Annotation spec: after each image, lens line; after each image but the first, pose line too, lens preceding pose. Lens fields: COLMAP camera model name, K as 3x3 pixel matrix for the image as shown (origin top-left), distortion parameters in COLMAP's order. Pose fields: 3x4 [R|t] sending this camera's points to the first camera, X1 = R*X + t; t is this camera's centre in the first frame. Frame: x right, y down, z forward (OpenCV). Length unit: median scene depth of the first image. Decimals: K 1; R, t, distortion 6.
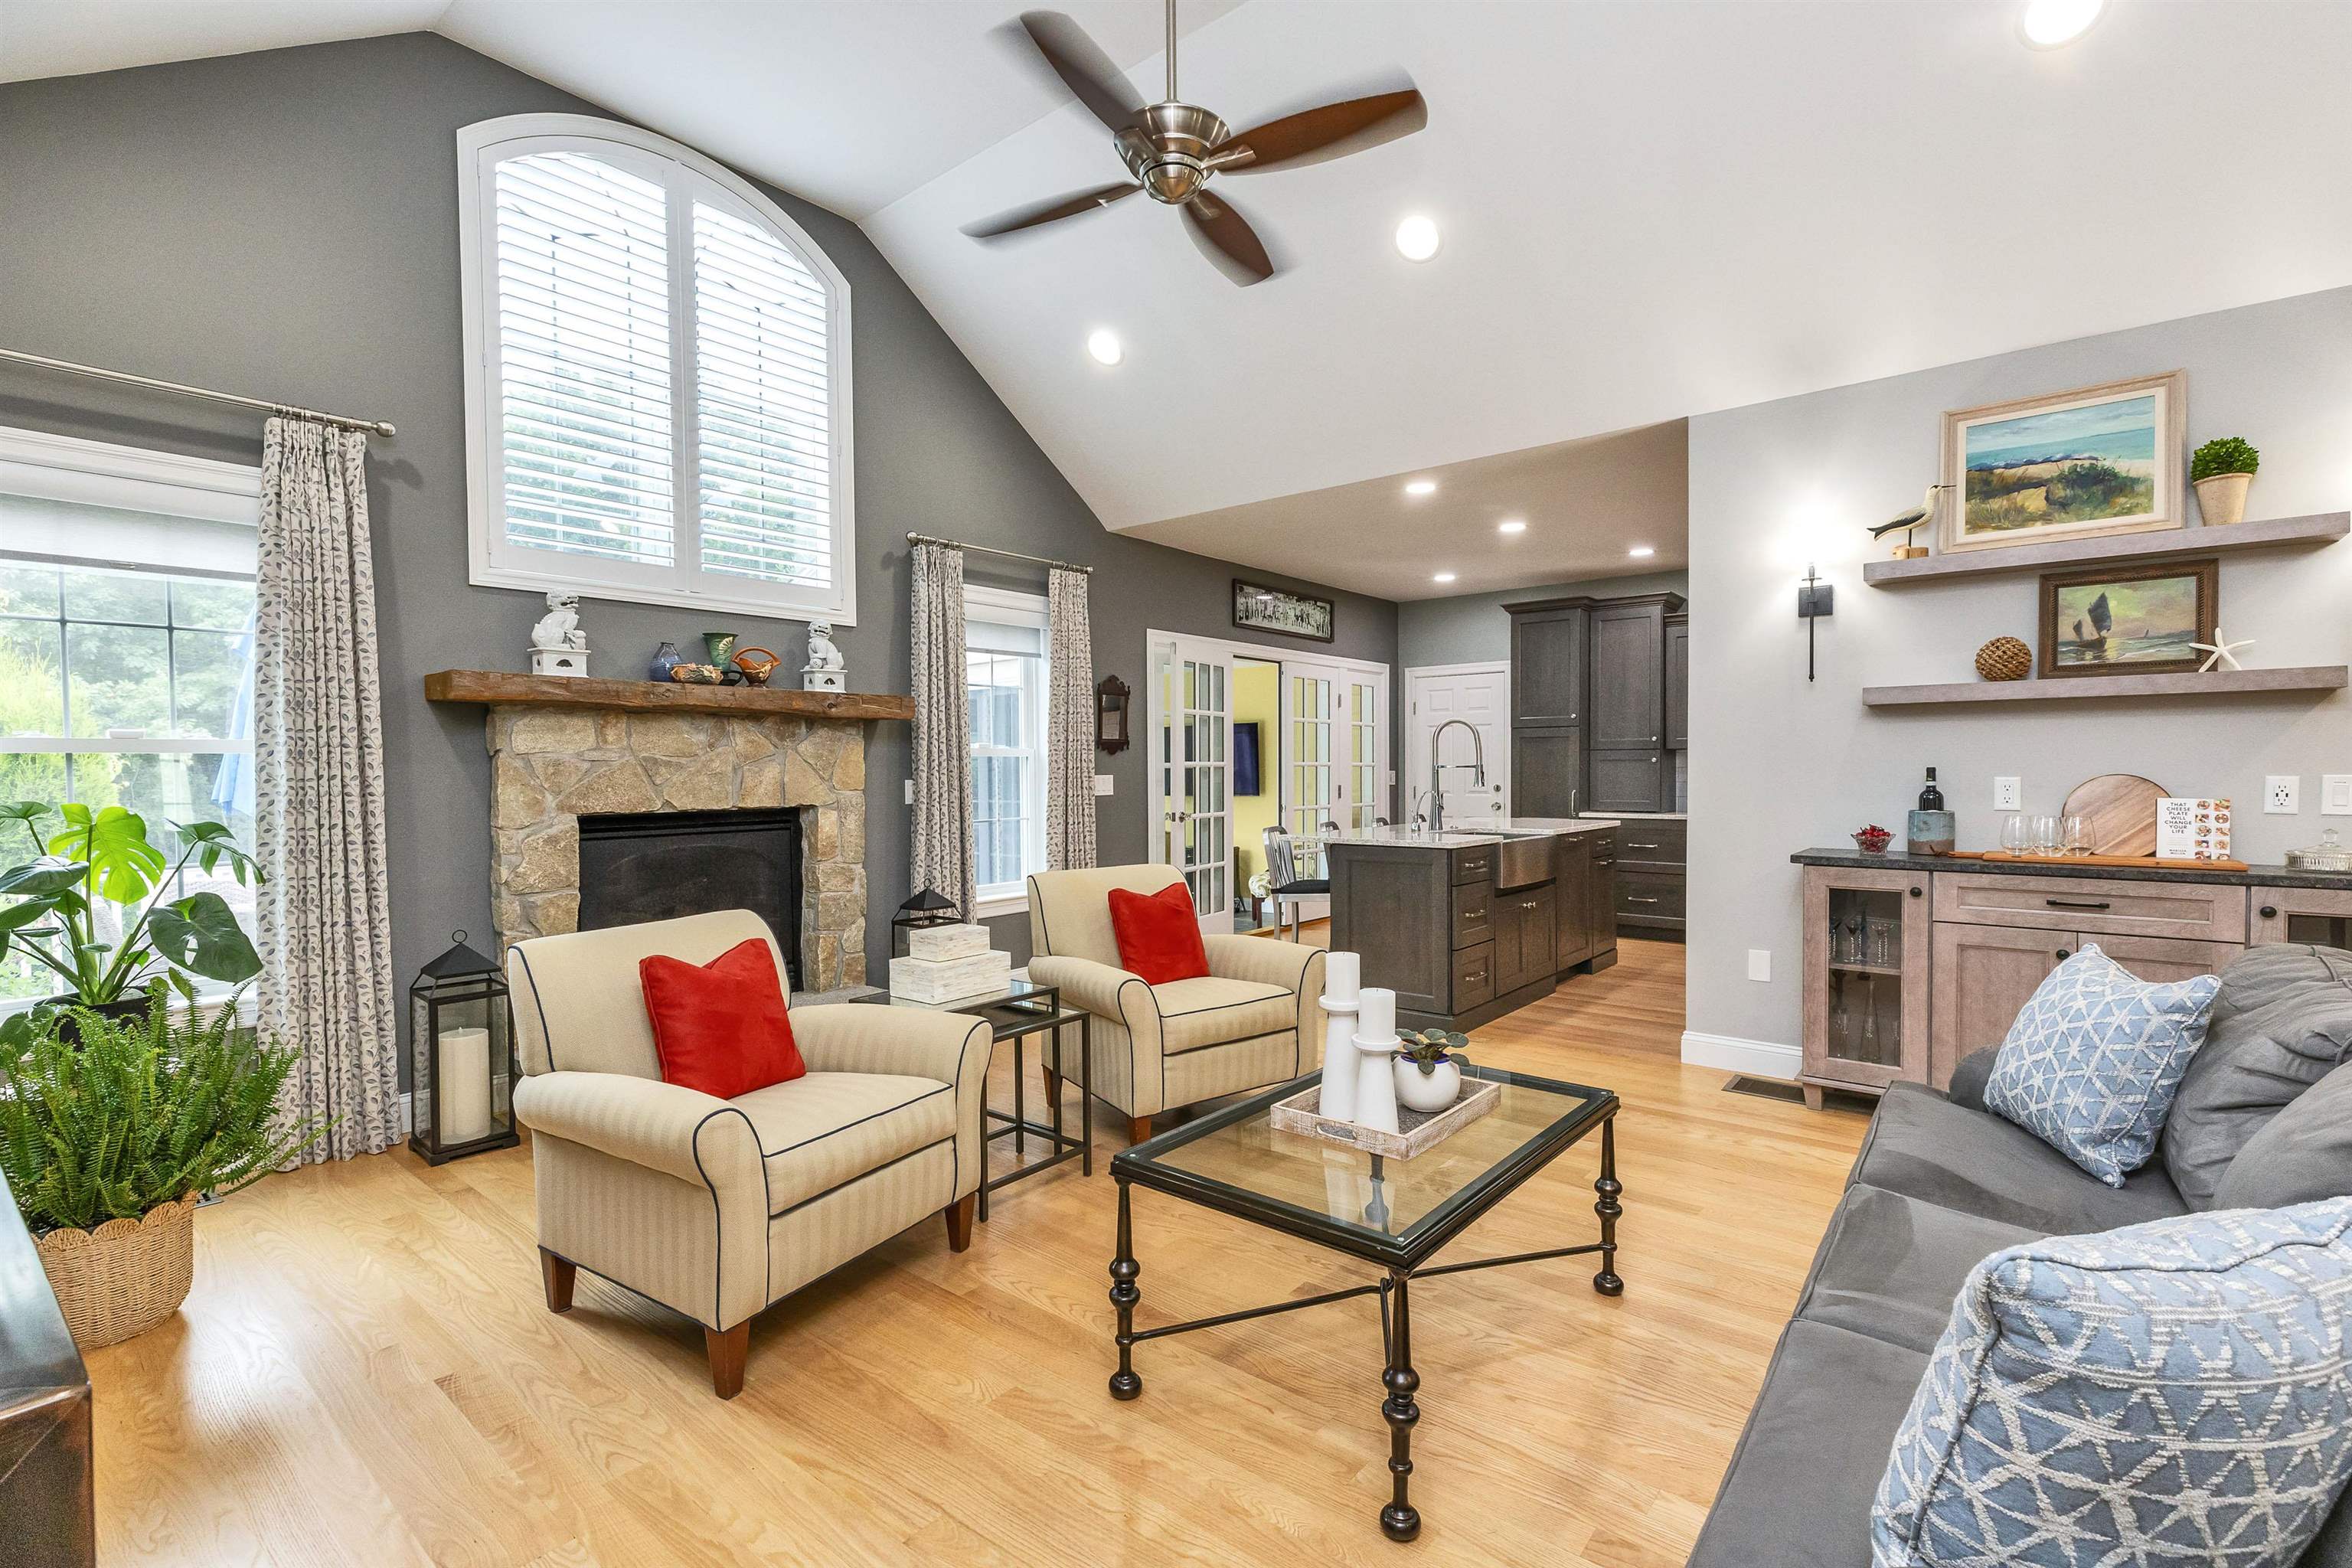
lens RADIAL K [[1074.2, 0, 1172.8], [0, 1074.2, 774.9], [0, 0, 1]] dist [-0.002872, 0.000199]
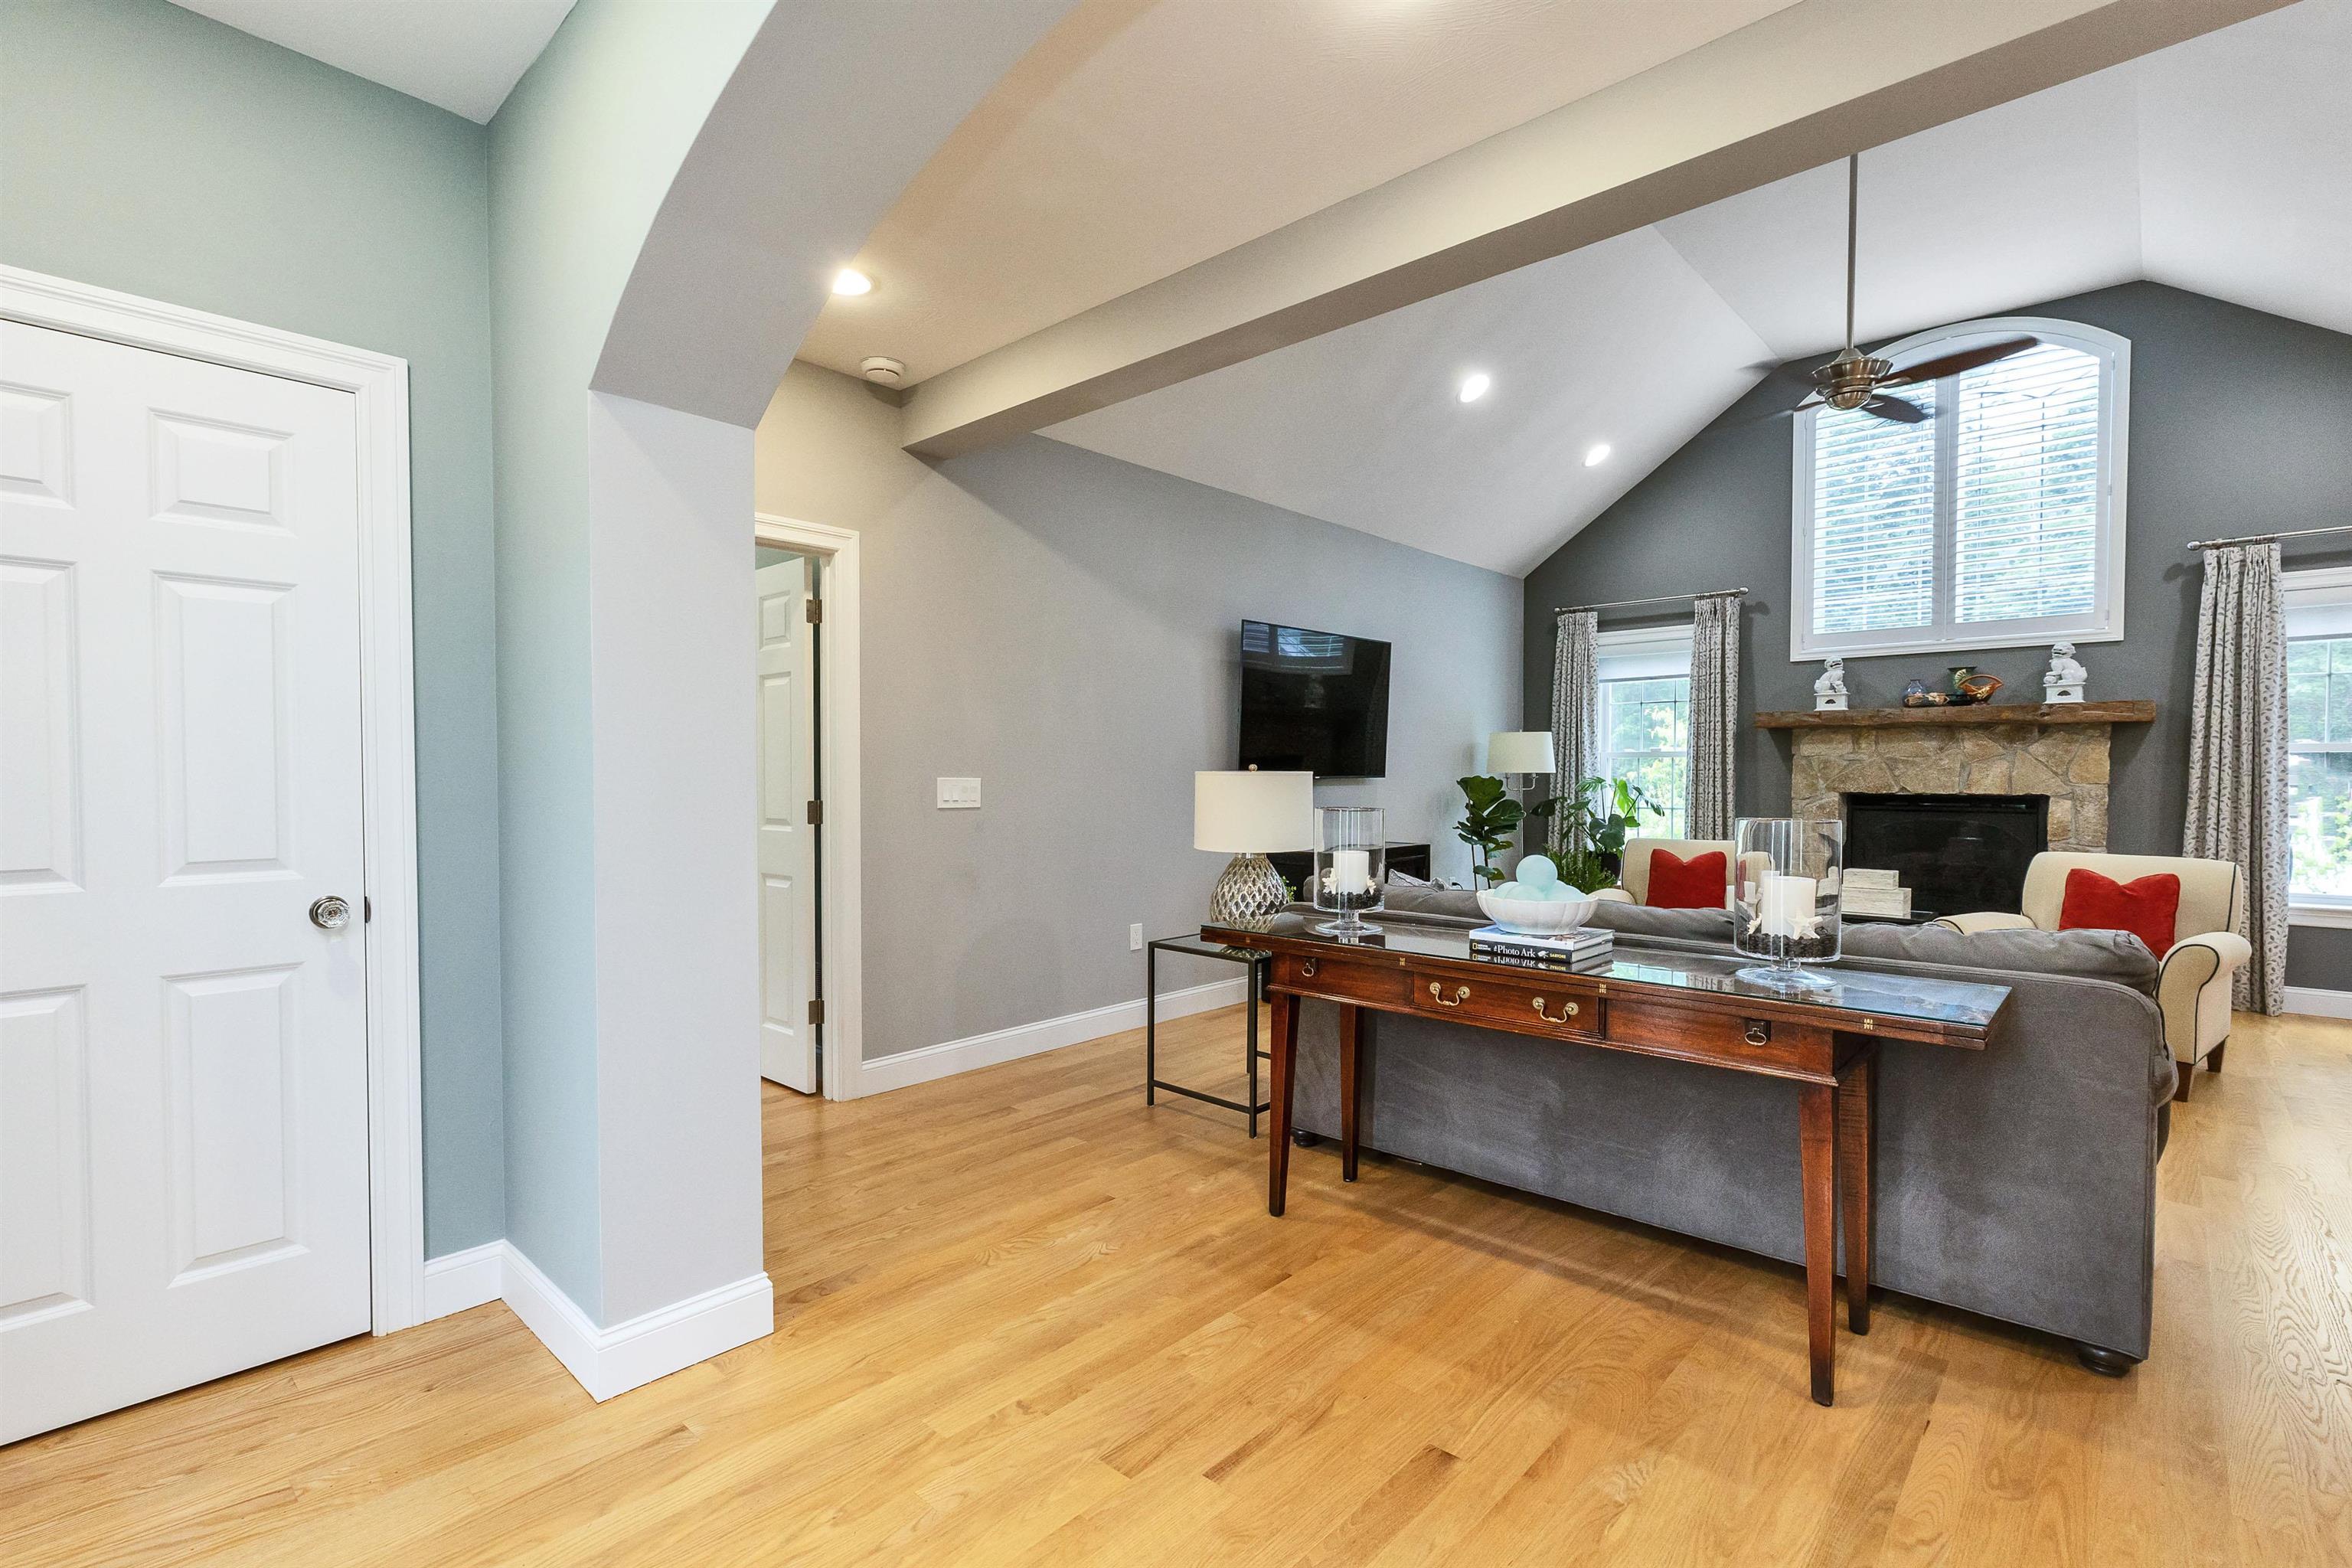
lens RADIAL K [[1074.2, 0, 1165.1], [0, 1074.2, 791.0], [0, 0, 1]] dist [-0.002872, 0.000199]
pose [[-0.070641, 0.024871, -0.997192, 1.207247], [-0.008513, 0.999638, 0.025535, 0.000661], [0.997466, 0.010293, -0.070403, 0.089904]]
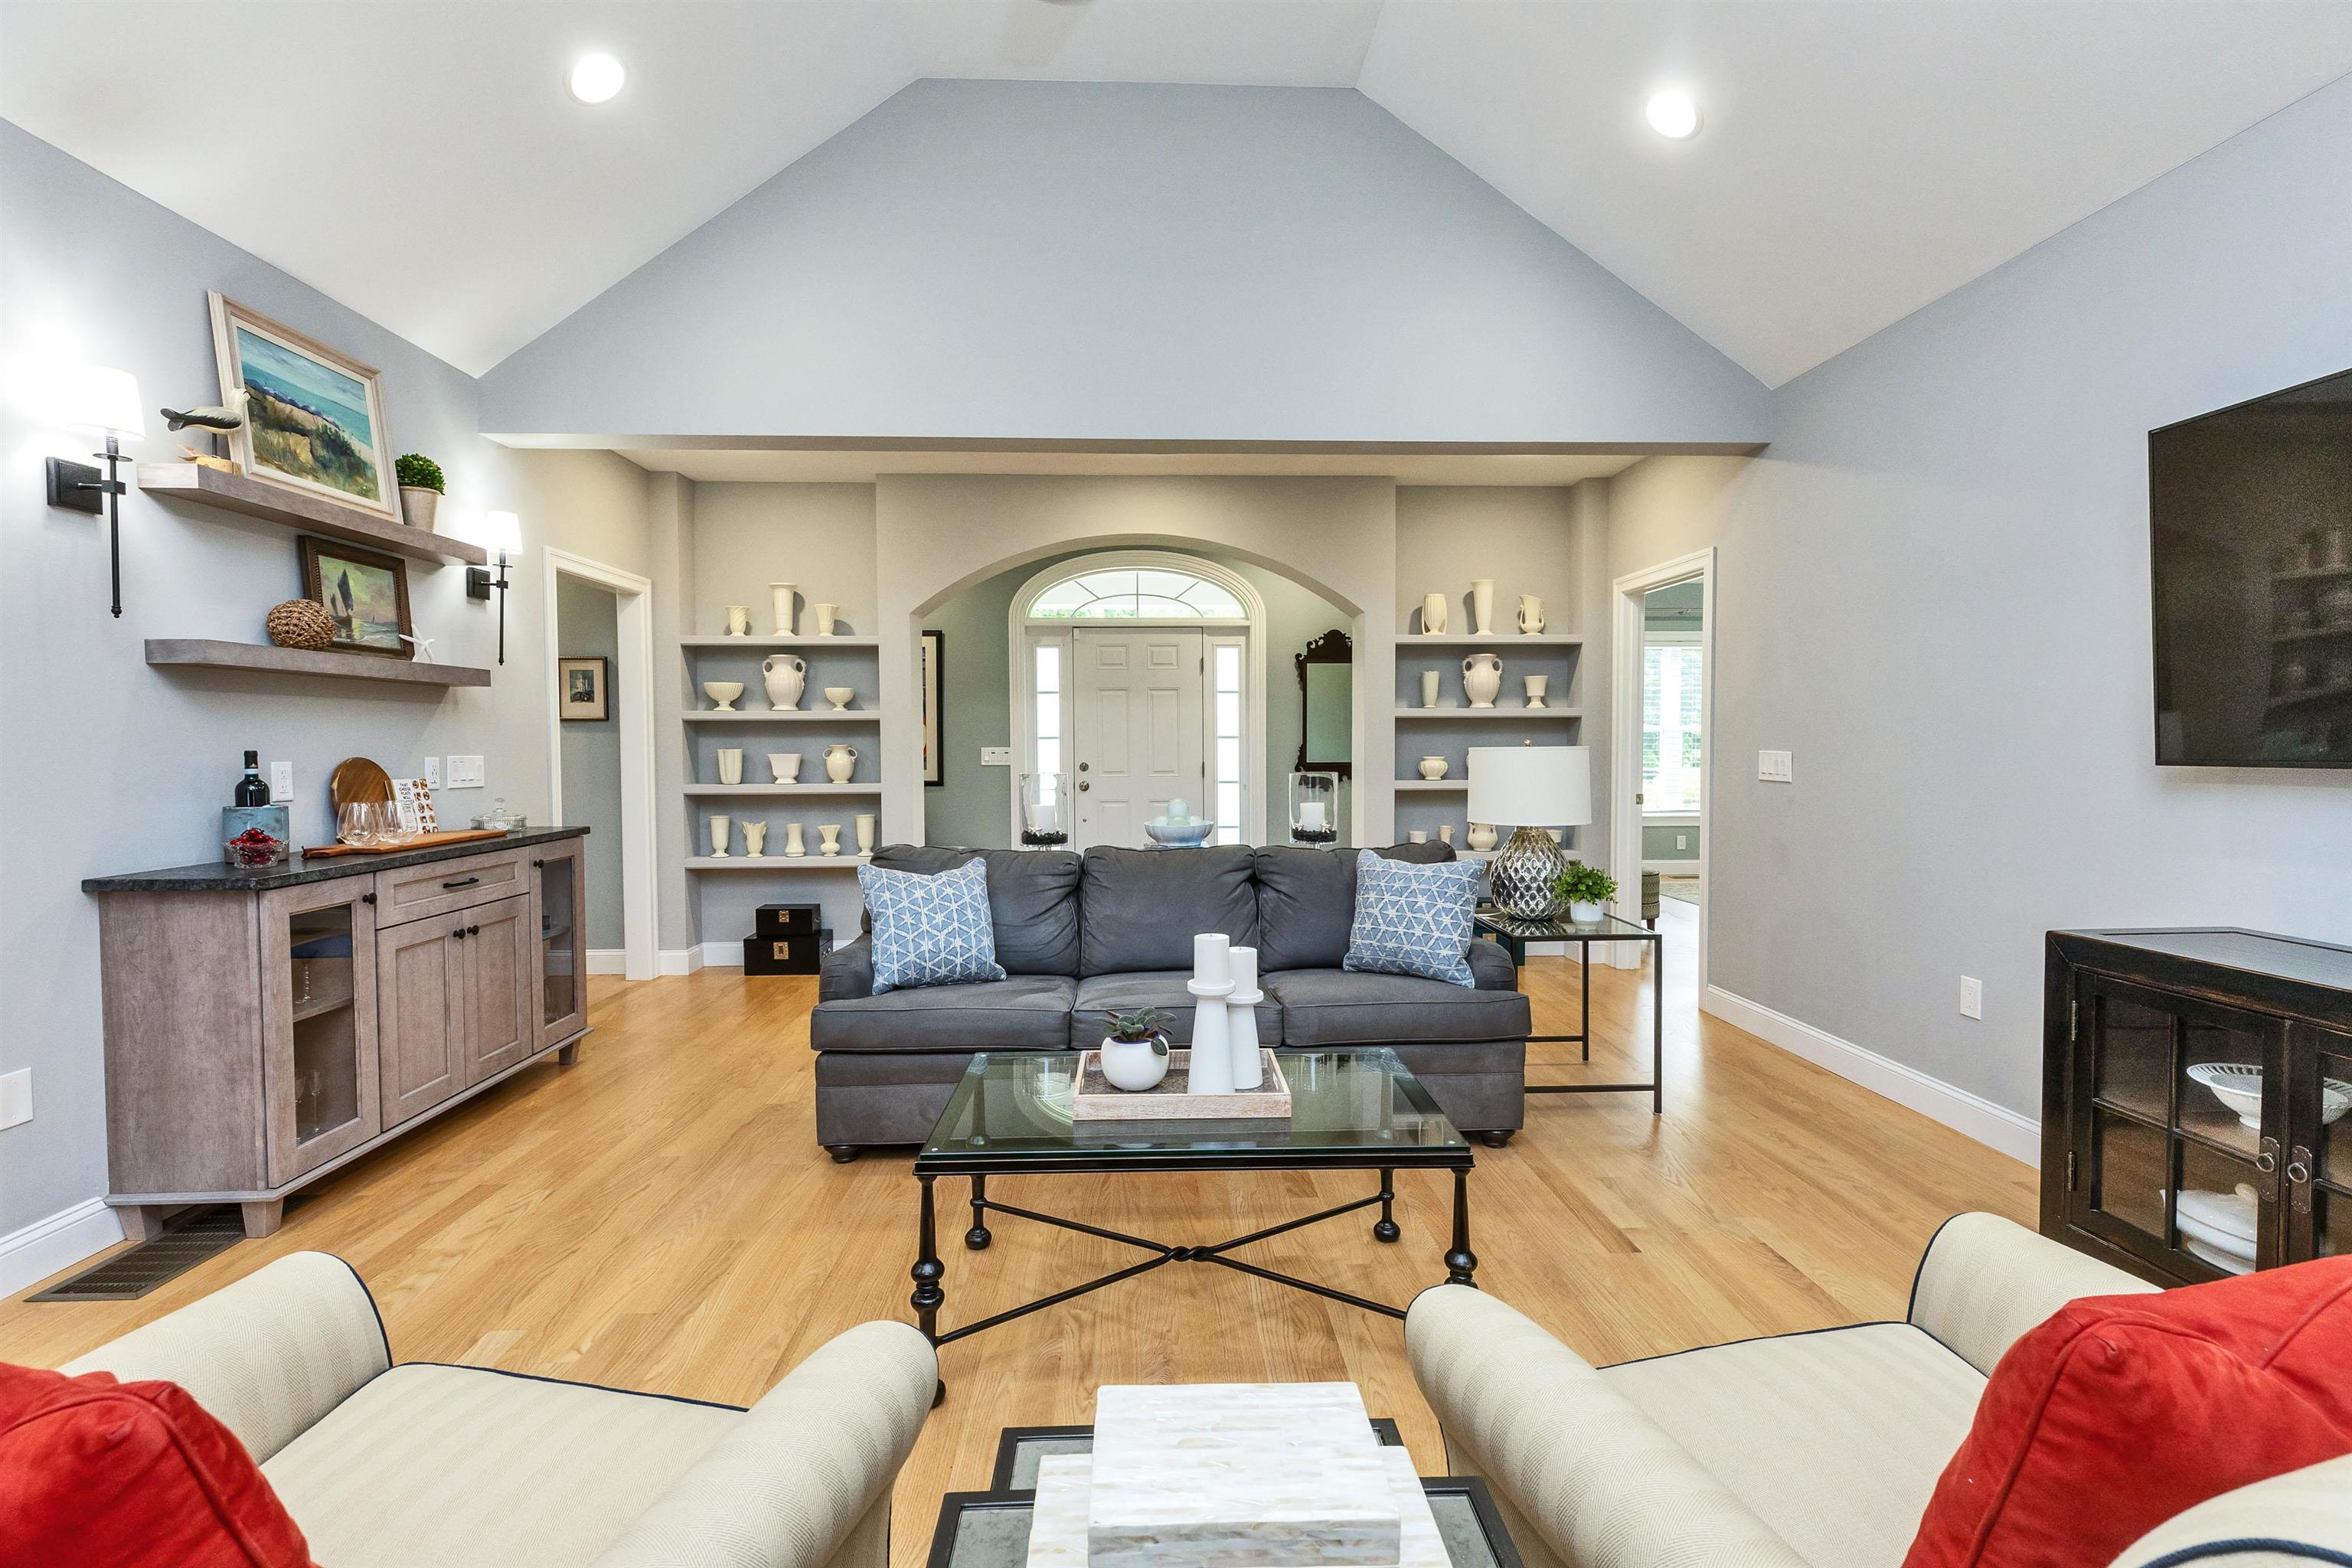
lens RADIAL K [[1074.2, 0, 1168.0], [0, 1074.2, 768.3], [0, 0, 1]] dist [-0.002872, 0.000199]
pose [[-0.662594, -0.006944, 0.748947, -0.328662], [0.016442, 0.999581, 0.023814, -0.001822], [-0.748799, 0.028093, -0.662202, 1.036073]]
